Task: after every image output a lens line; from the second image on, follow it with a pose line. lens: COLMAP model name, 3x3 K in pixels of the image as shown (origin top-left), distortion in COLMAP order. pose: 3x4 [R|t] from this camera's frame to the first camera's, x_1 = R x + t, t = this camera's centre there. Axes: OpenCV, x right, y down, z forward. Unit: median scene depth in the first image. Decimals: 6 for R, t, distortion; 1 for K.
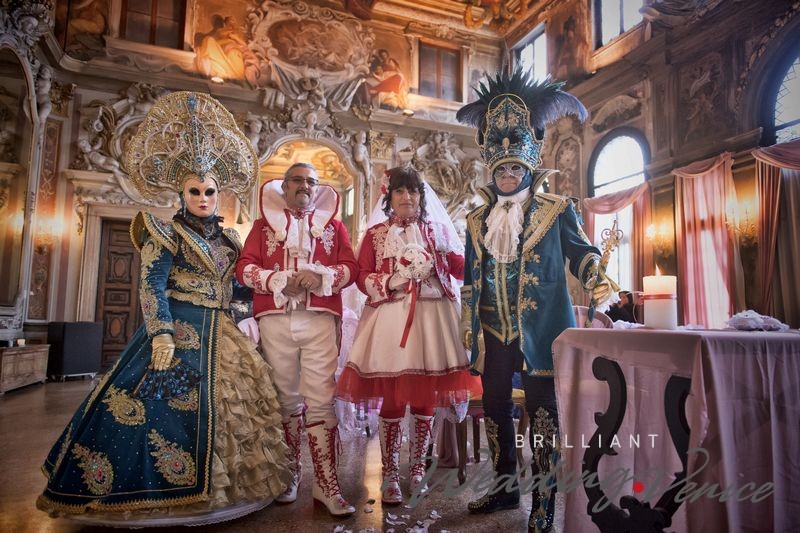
lens RADIAL K [[533.1, 0, 399.4], [0, 533.1, 272.7], [0, 0, 1]] dist [-0.000121, -0.003549]
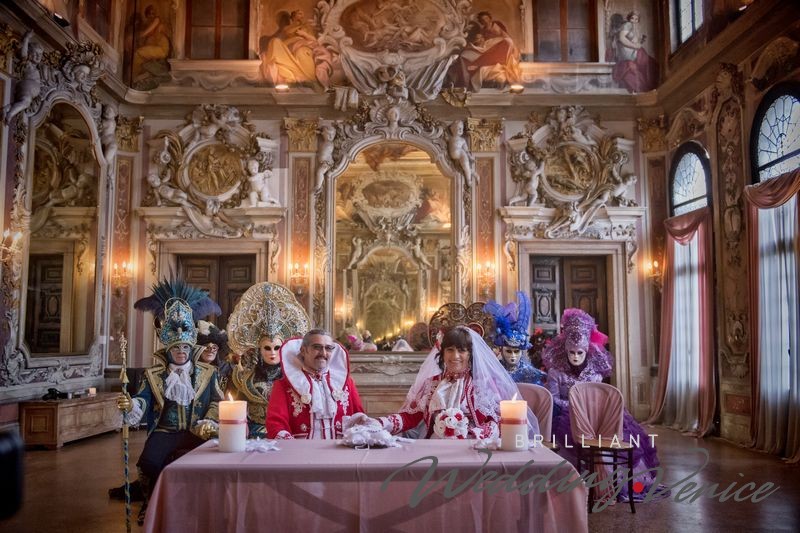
lens RADIAL K [[723.5, 0, 402.4], [0, 723.5, 269.7], [0, 0, 1]] dist [-0.010893, -0.002742]
pose [[0.937854, -0.051600, -0.343173, 0.225253], [0.051240, 0.998635, -0.010122, -0.038759], [0.343227, -0.008091, 0.939218, -0.048078]]
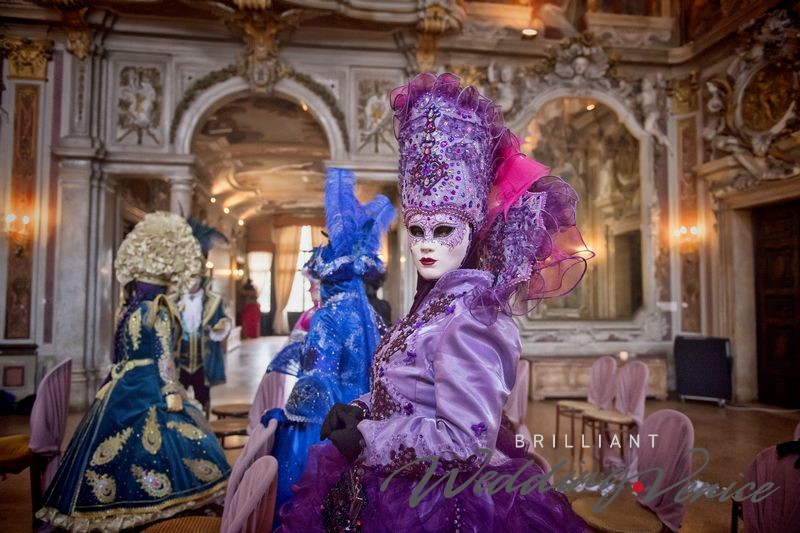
lens RADIAL K [[533.1, 0, 396.6], [0, 533.1, 269.2], [0, 0, 1]] dist [-0.000121, -0.003549]
pose [[-0.211833, -0.069108, -0.974859, 0.307918], [0.087962, 0.992100, -0.089444, 0.012408], [0.973339, -0.104698, -0.204080, 0.583102]]
